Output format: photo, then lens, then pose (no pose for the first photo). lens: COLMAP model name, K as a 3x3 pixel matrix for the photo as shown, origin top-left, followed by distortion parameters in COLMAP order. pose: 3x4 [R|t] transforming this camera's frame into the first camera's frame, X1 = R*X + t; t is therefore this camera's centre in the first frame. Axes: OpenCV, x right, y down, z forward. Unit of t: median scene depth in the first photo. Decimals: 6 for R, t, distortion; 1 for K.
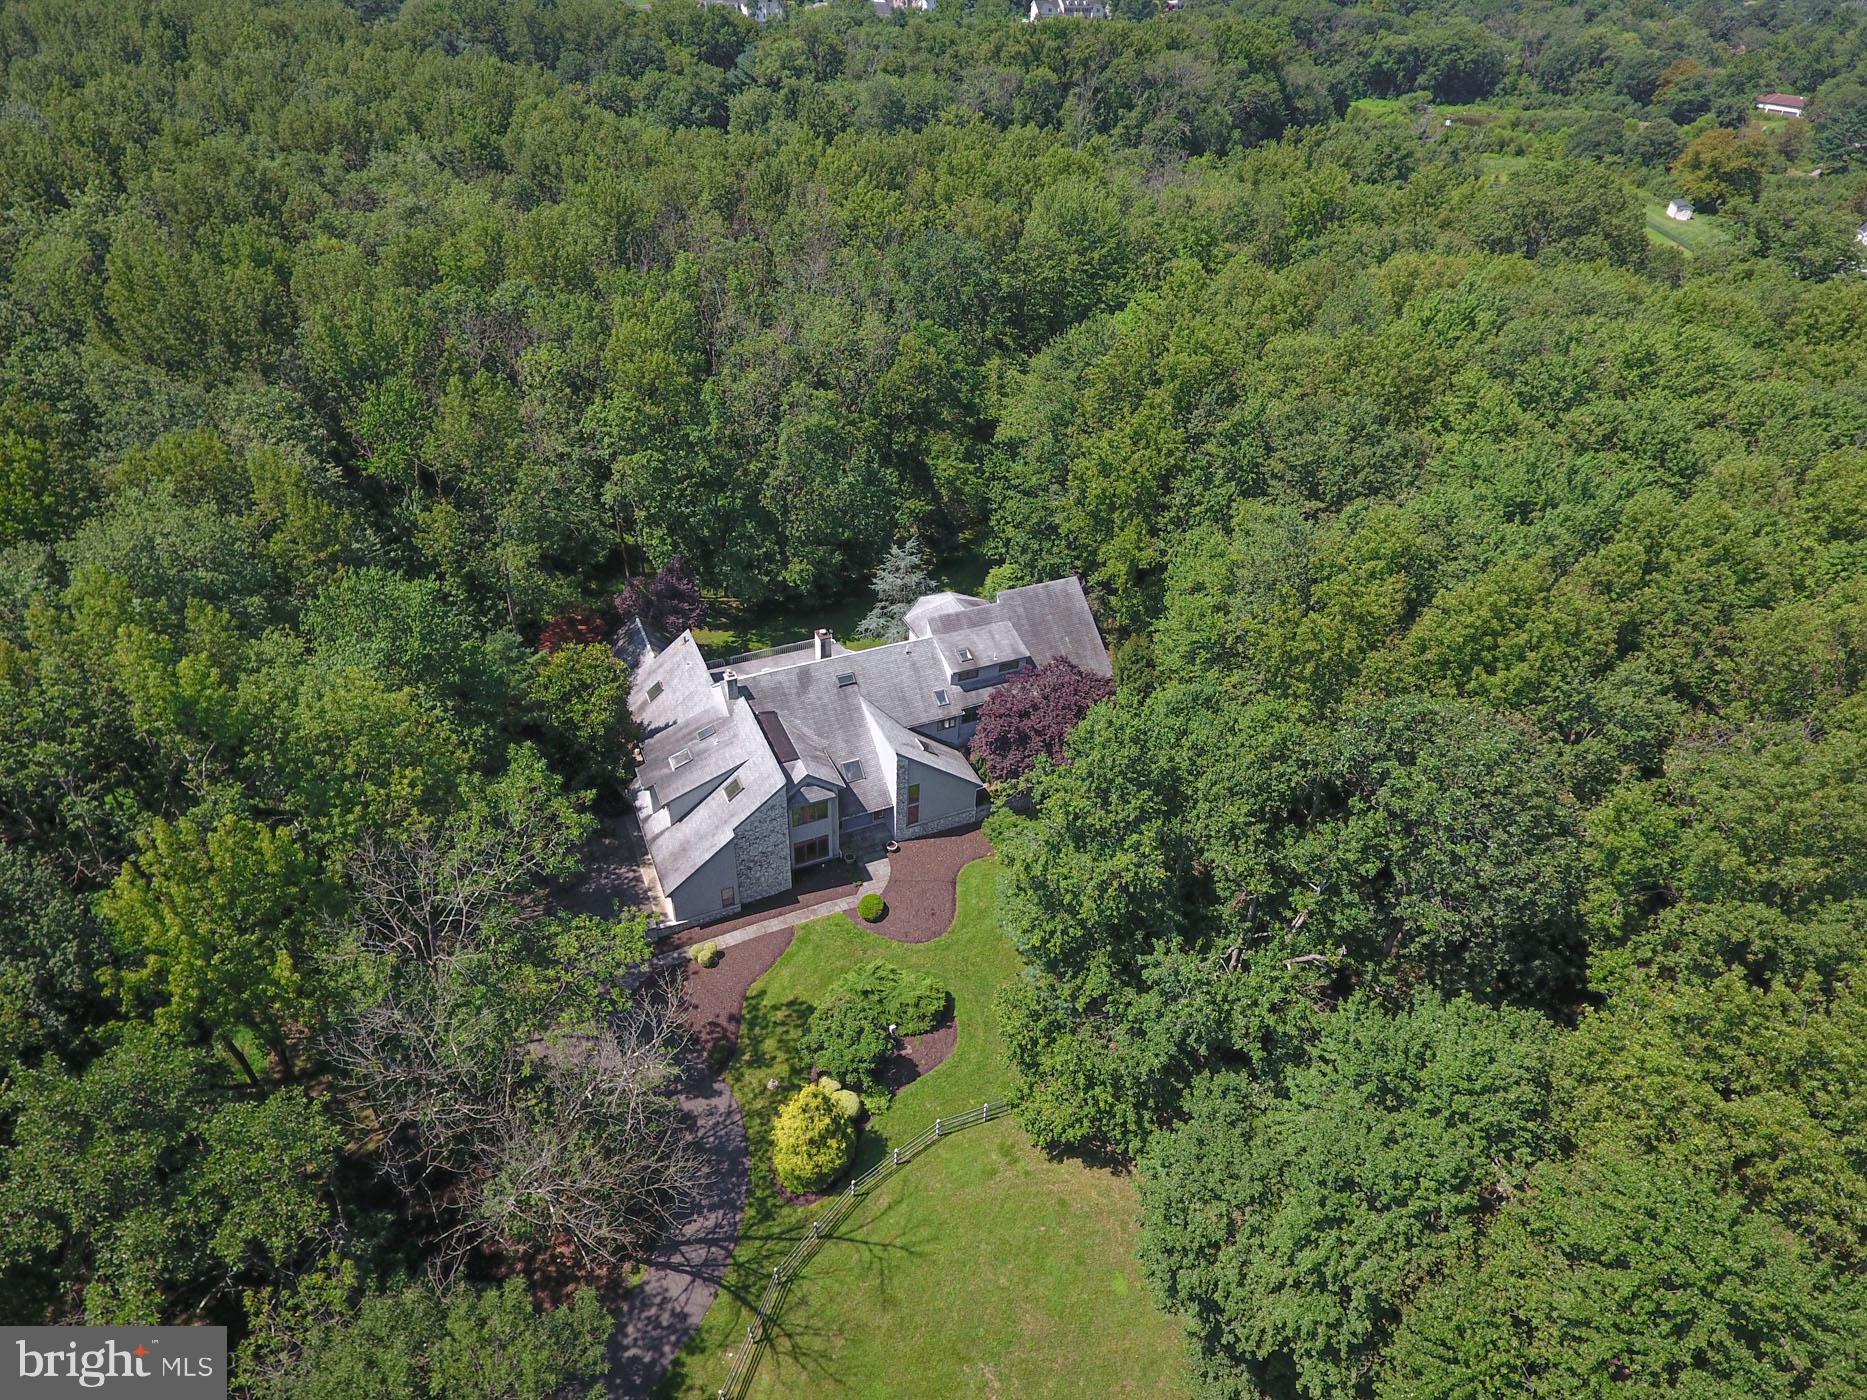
lens RADIAL K [[1098.5, 0, 930.6], [0, 1098.5, 691.9], [0, 0, 1]] dist [-0.006014, 0.001357]
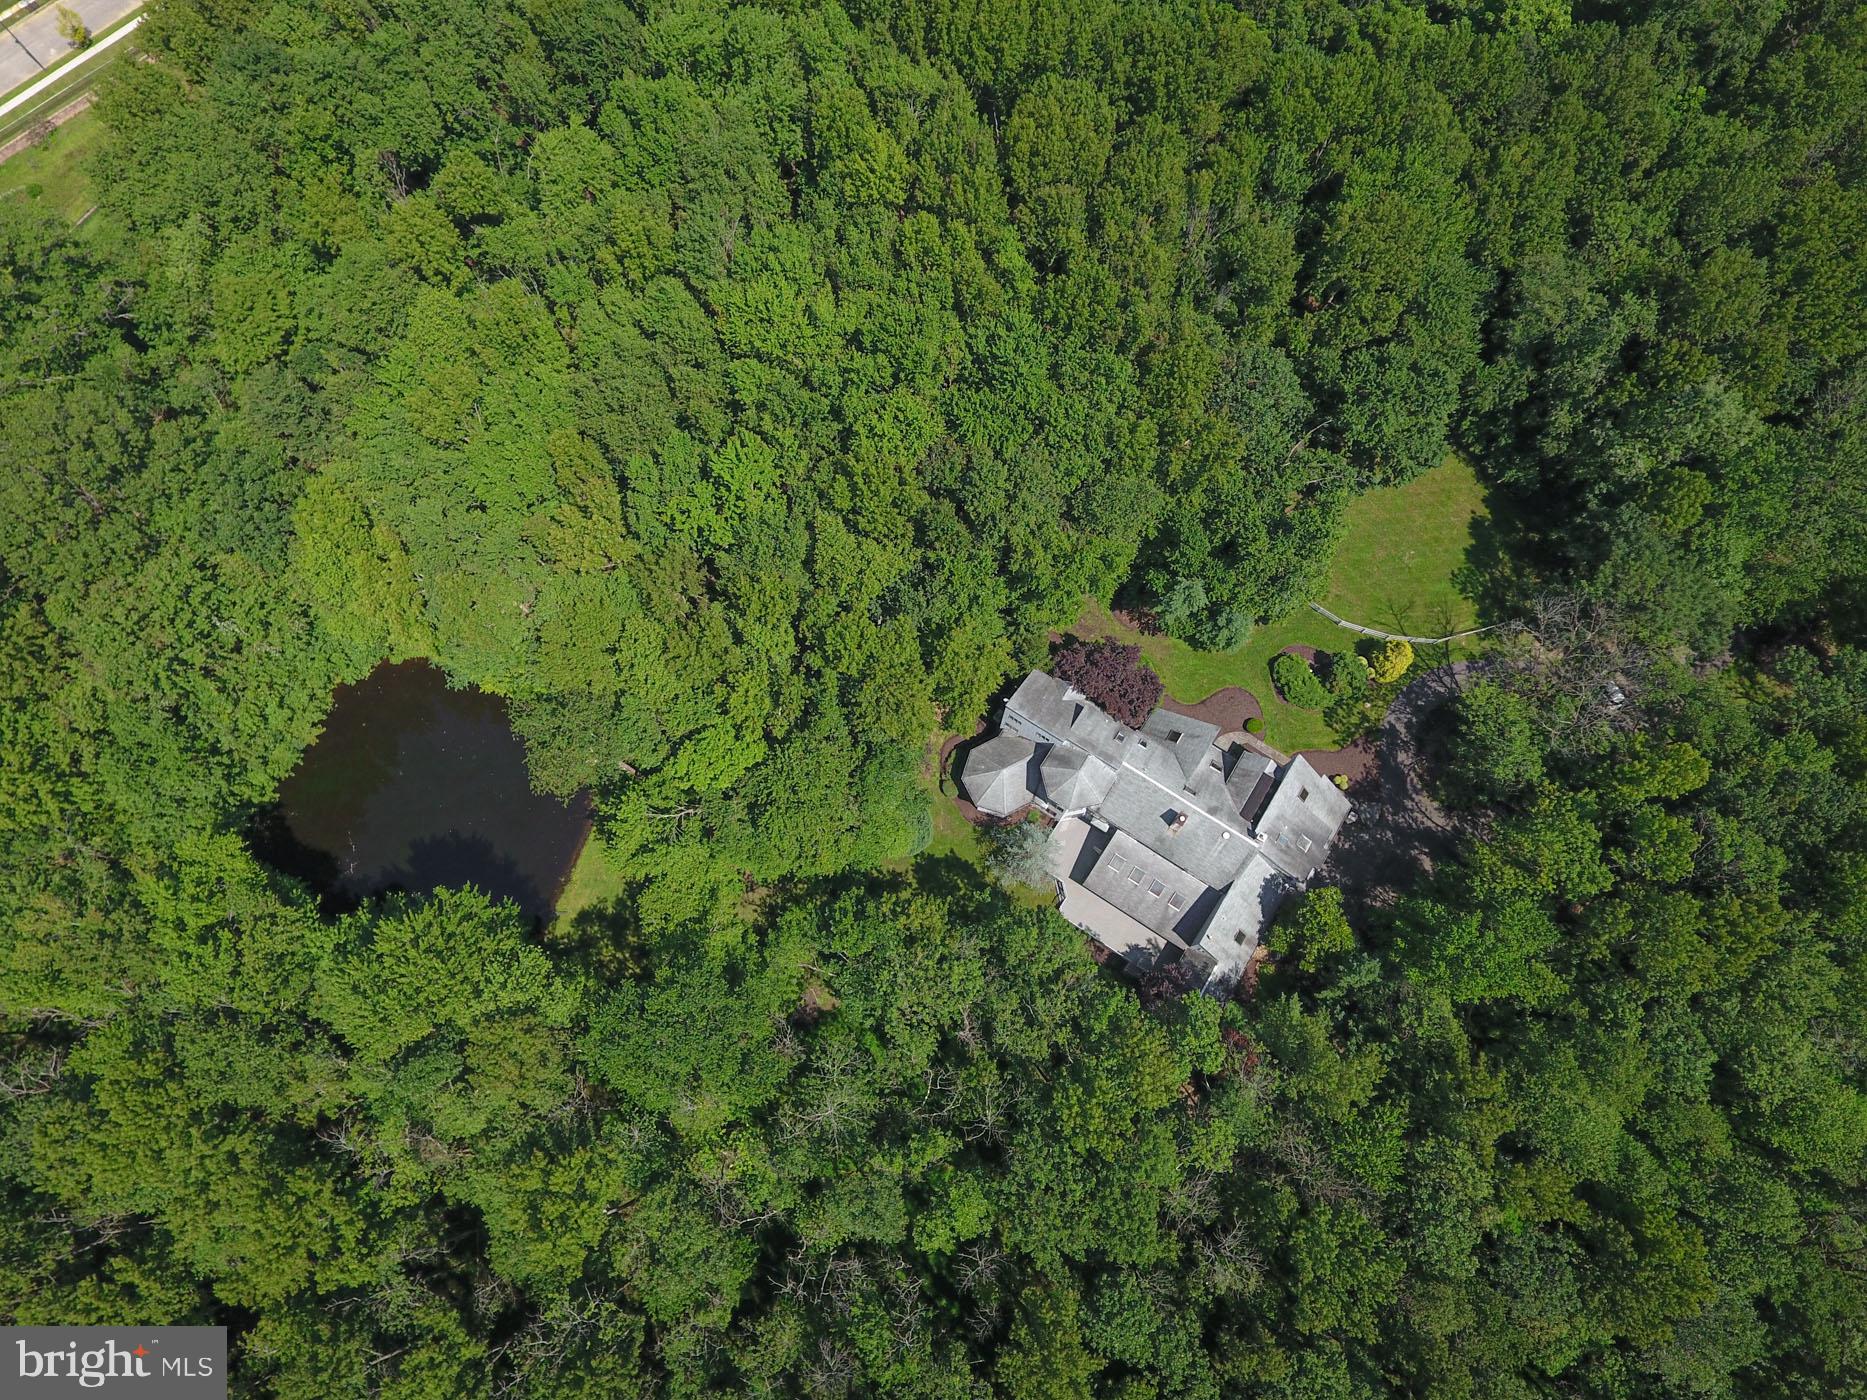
lens RADIAL K [[1098.5, 0, 927.0], [0, 1098.5, 687.7], [0, 0, 1]] dist [-0.006014, 0.001357]
pose [[-0.545534, -0.808790, 0.219662, -0.111425], [0.471184, -0.079230, 0.878469, -1.672242], [-0.693094, 0.582736, 0.424312, 0.645183]]
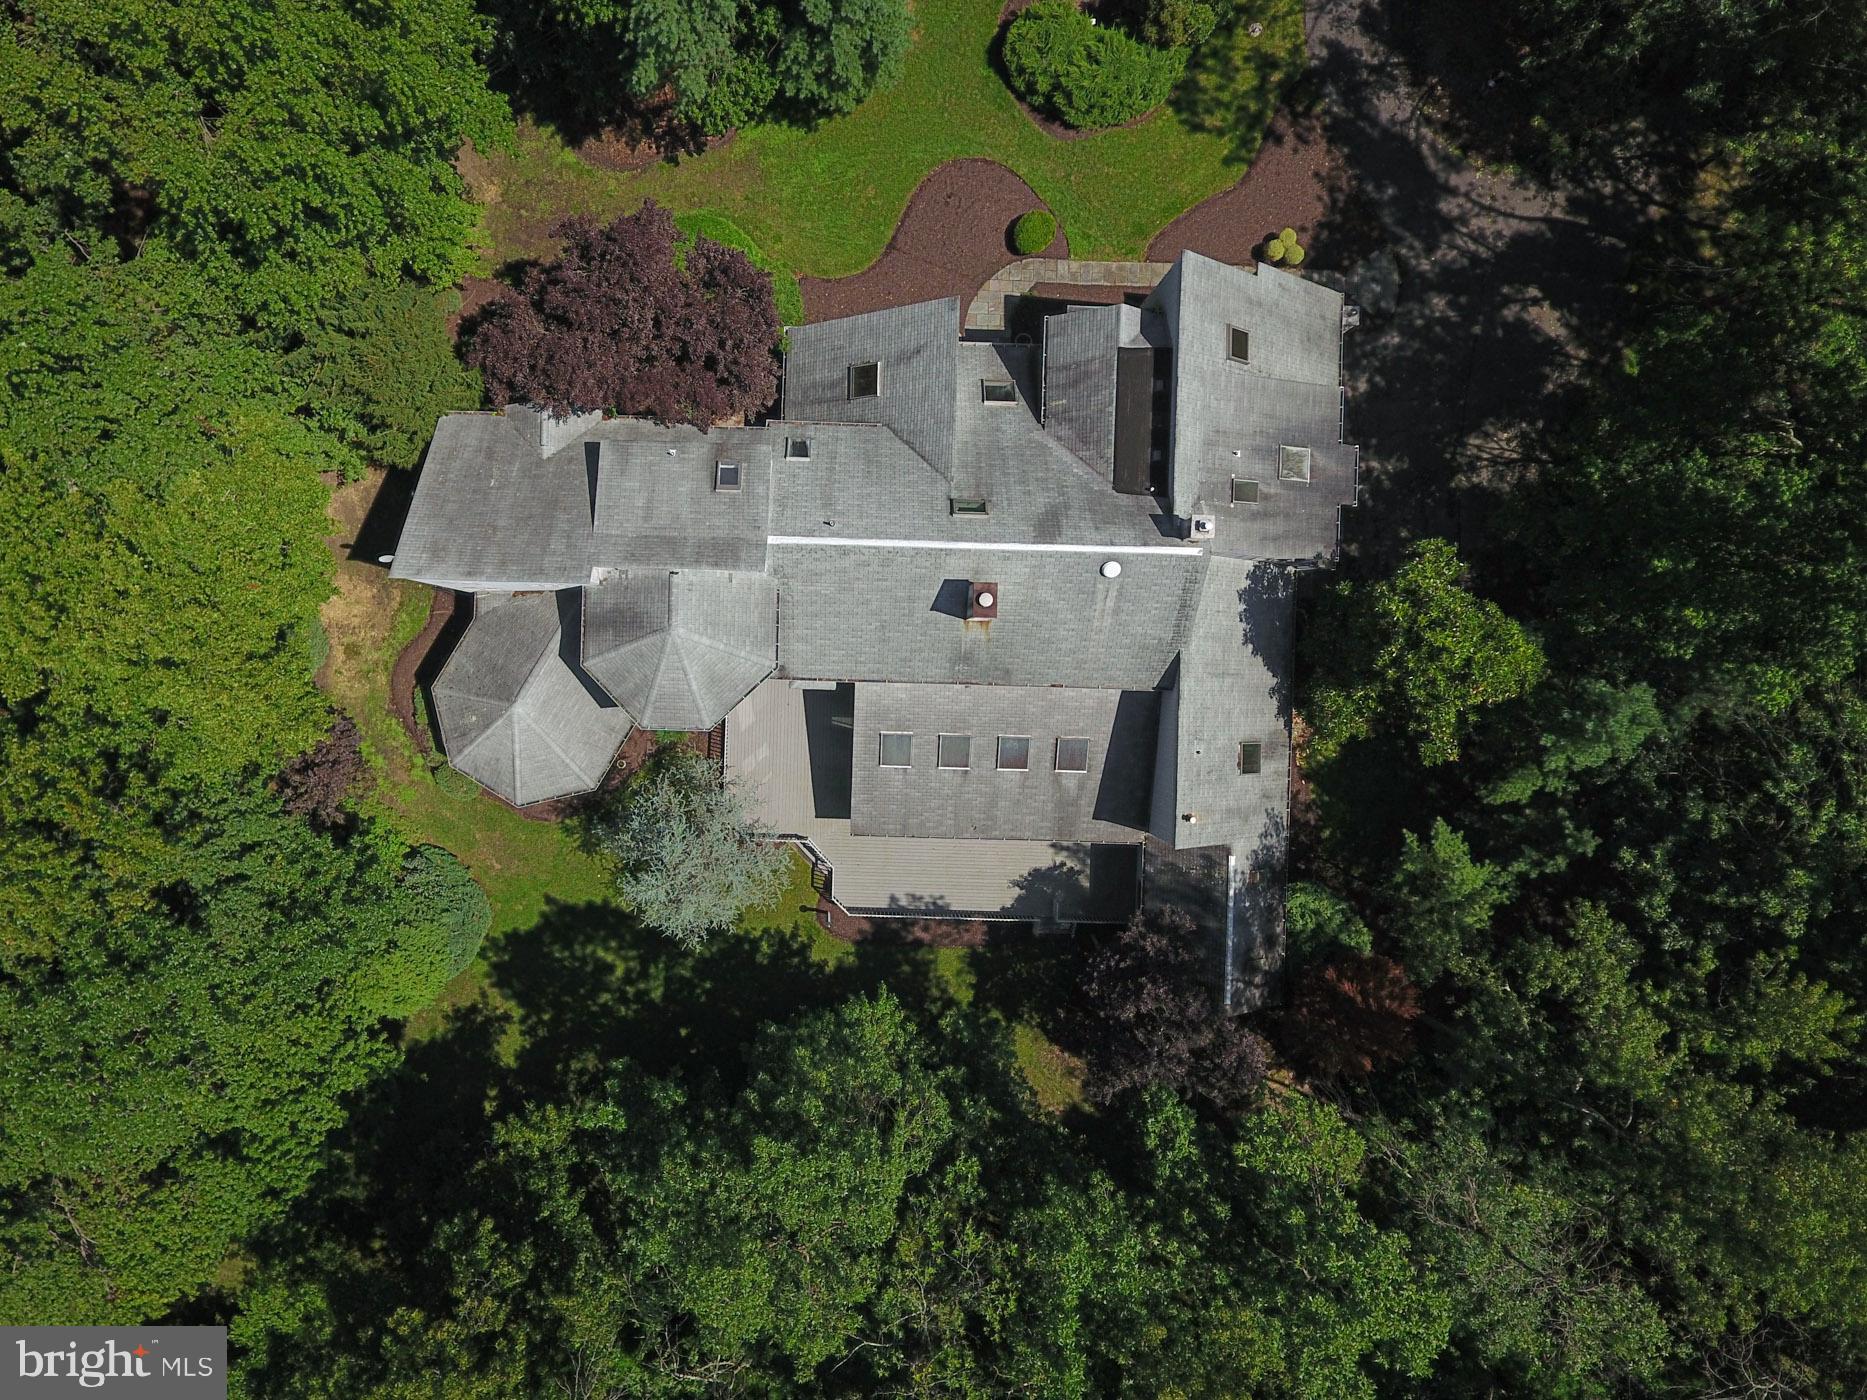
lens RADIAL K [[1180.5, 0, 844.5], [0, 1180.5, 688.2], [0, 0, 1]] dist [-0.006784, 0.010892]
pose [[-0.902888, -0.428740, -0.031221, -0.050235], [0.236091, -0.555259, 0.797464, -0.606618], [-0.359240, 0.712650, 0.602559, 0.875378]]
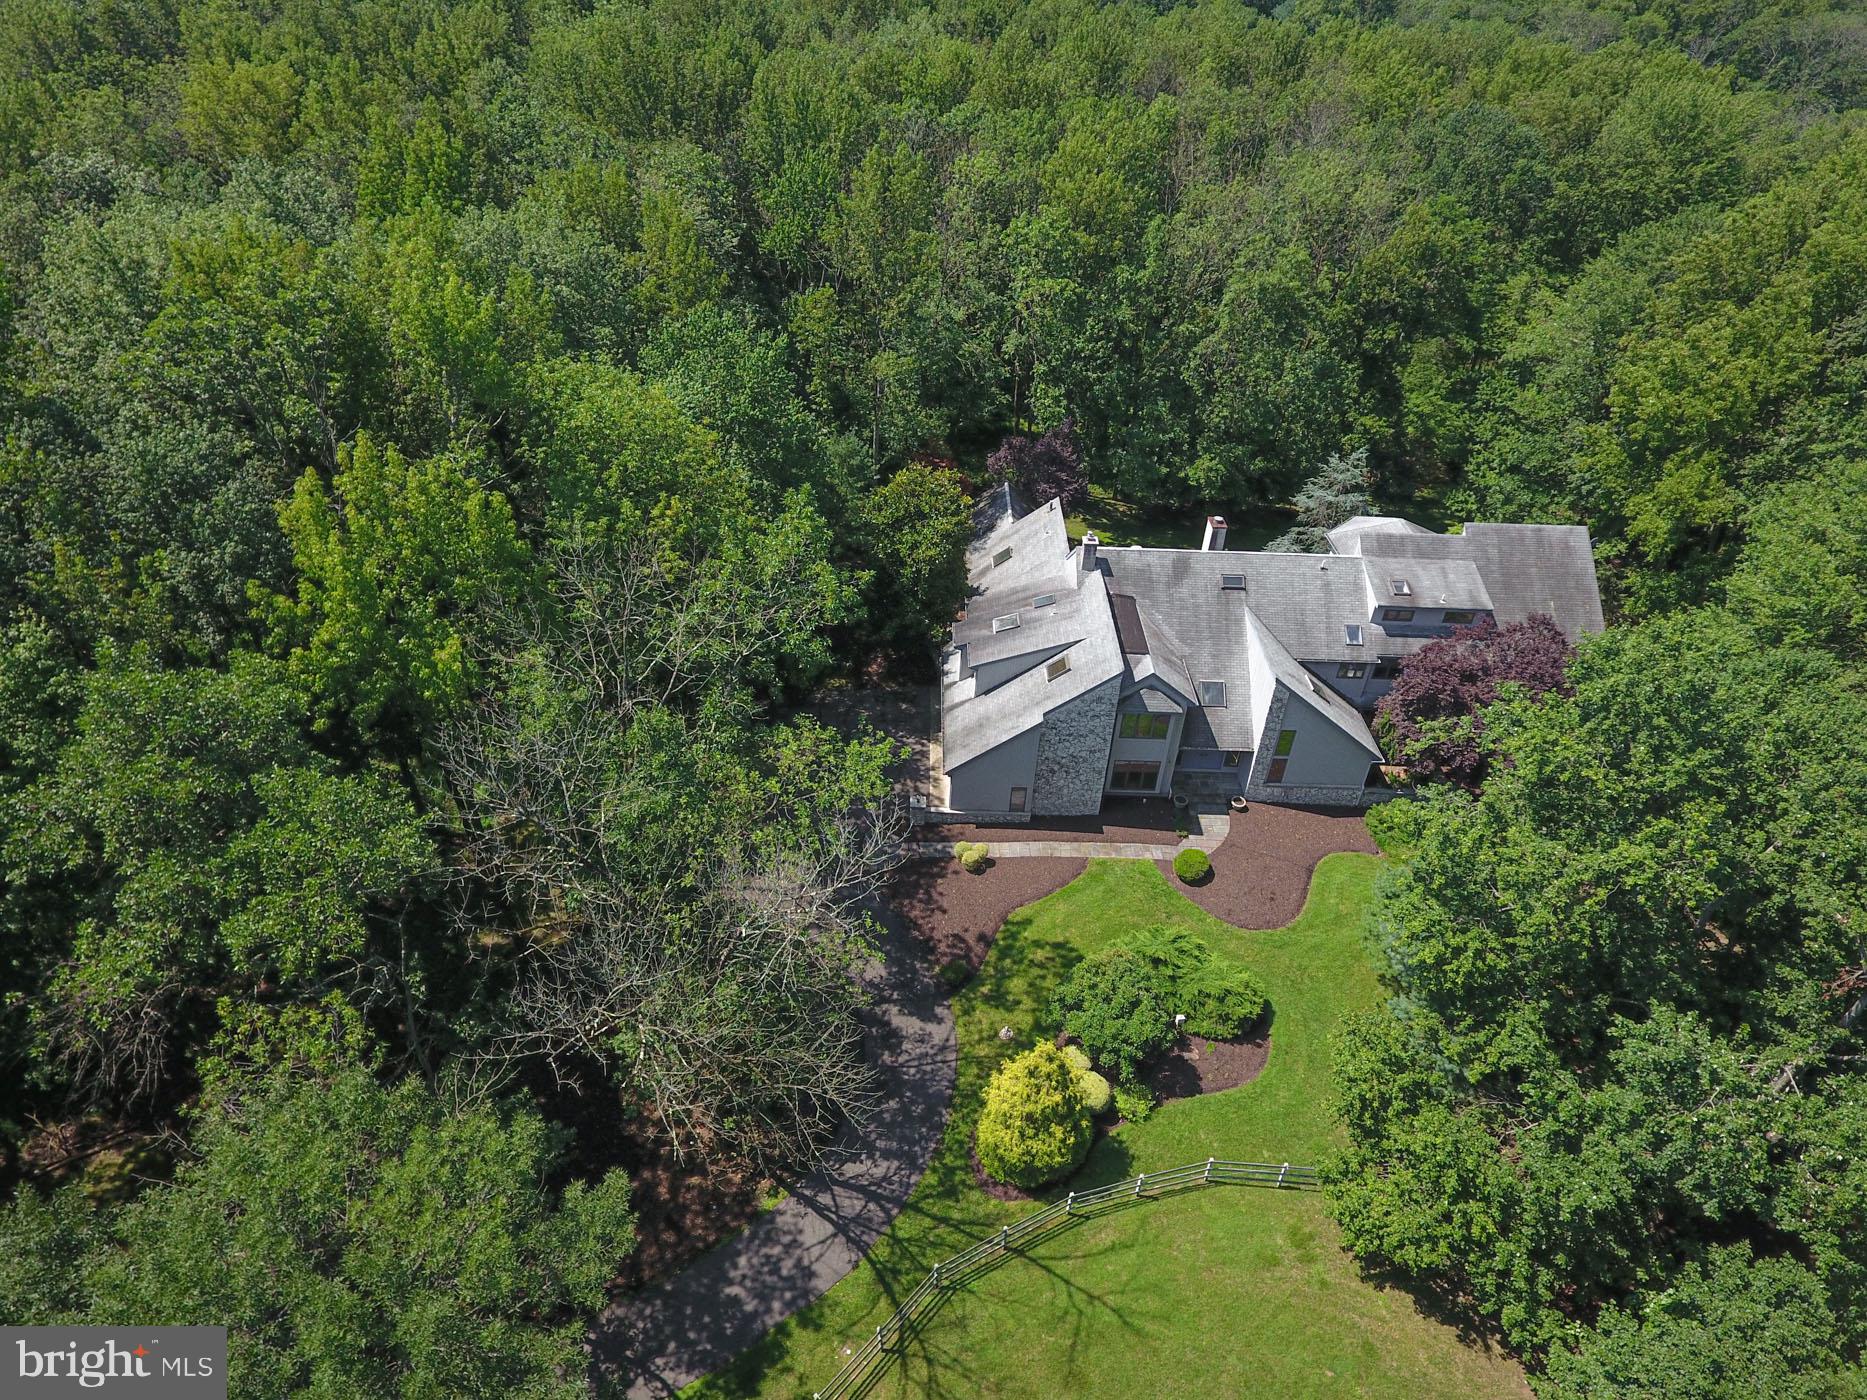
lens RADIAL K [[1098.5, 0, 922.2], [0, 1098.5, 689.5], [0, 0, 1]] dist [-0.006014, 0.001357]
pose [[0.911630, 0.240624, -0.333213, -0.000322], [-0.244404, 0.969171, 0.031210, 0.108529], [0.330450, 0.052987, 0.942335, 0.231541]]
